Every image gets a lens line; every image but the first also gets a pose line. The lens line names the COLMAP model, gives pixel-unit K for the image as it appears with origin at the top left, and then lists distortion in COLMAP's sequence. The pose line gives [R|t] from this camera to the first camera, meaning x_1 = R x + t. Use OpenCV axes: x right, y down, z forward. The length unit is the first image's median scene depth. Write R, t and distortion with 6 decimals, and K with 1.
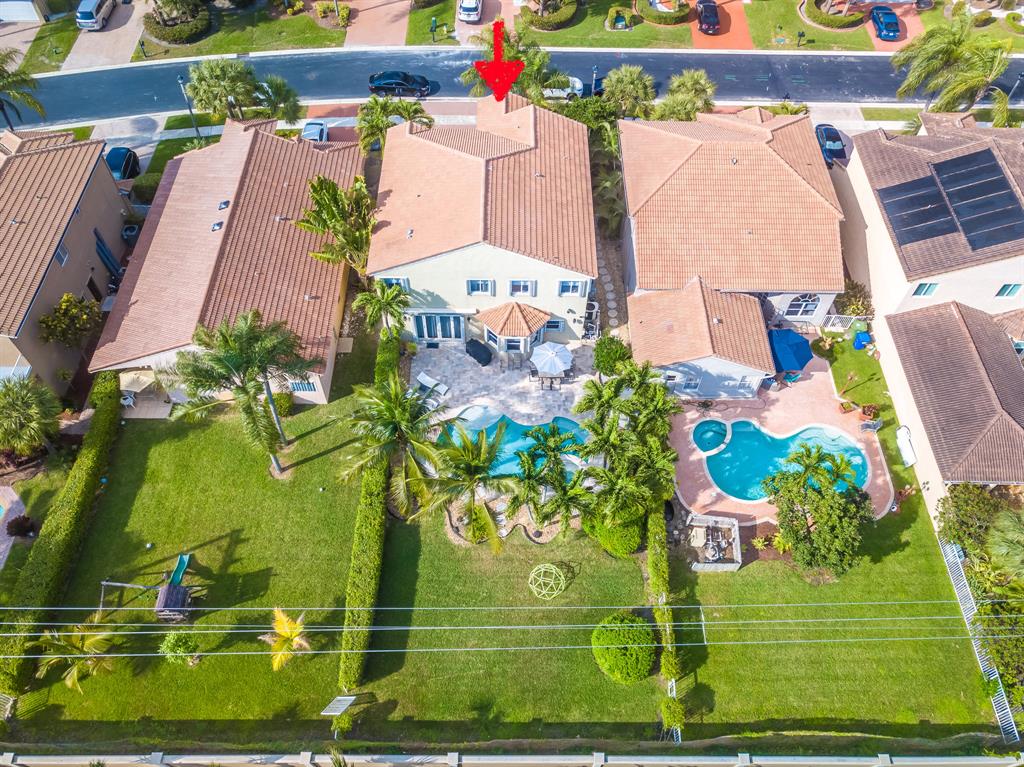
lens RADIAL K [[780.3, 0, 520.8], [0, 780.3, 378.8], [0, 0, 1]] dist [0.023795, -0.025782]
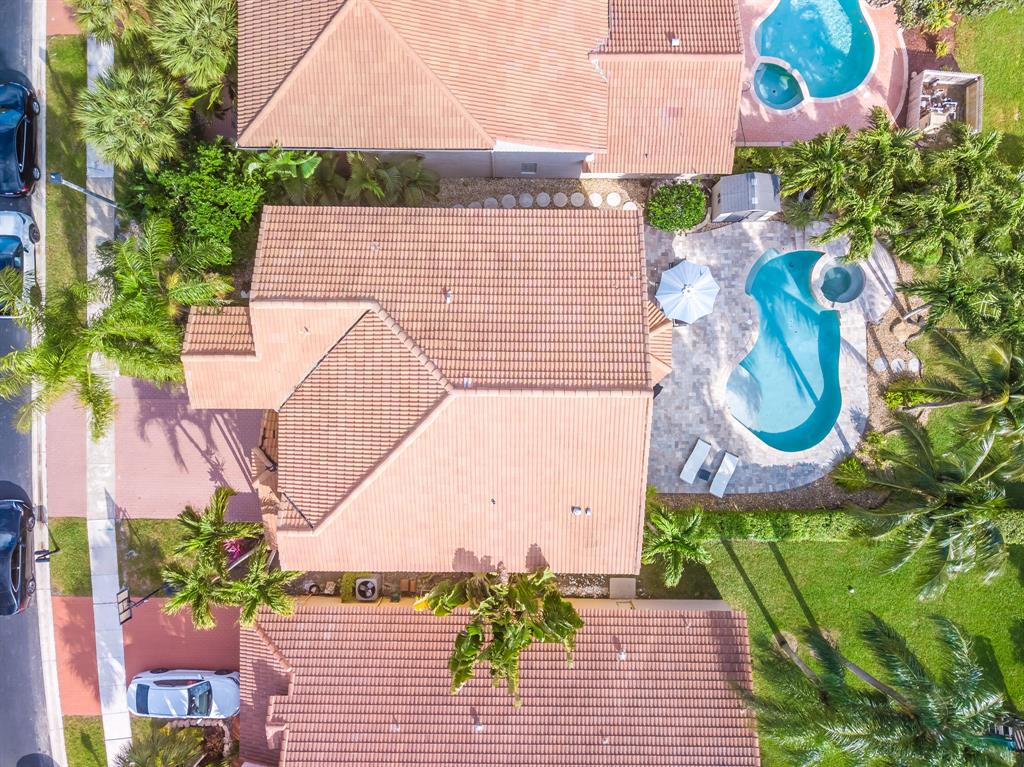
lens RADIAL K [[780.3, 0, 515.5], [0, 780.3, 385.2], [0, 0, 1]] dist [0.023795, -0.025782]
pose [[0.012559, -0.999518, -0.028380, -0.025951], [0.817092, -0.006101, 0.576475, -0.575989], [-0.576371, -0.030429, 0.816621, 0.531341]]
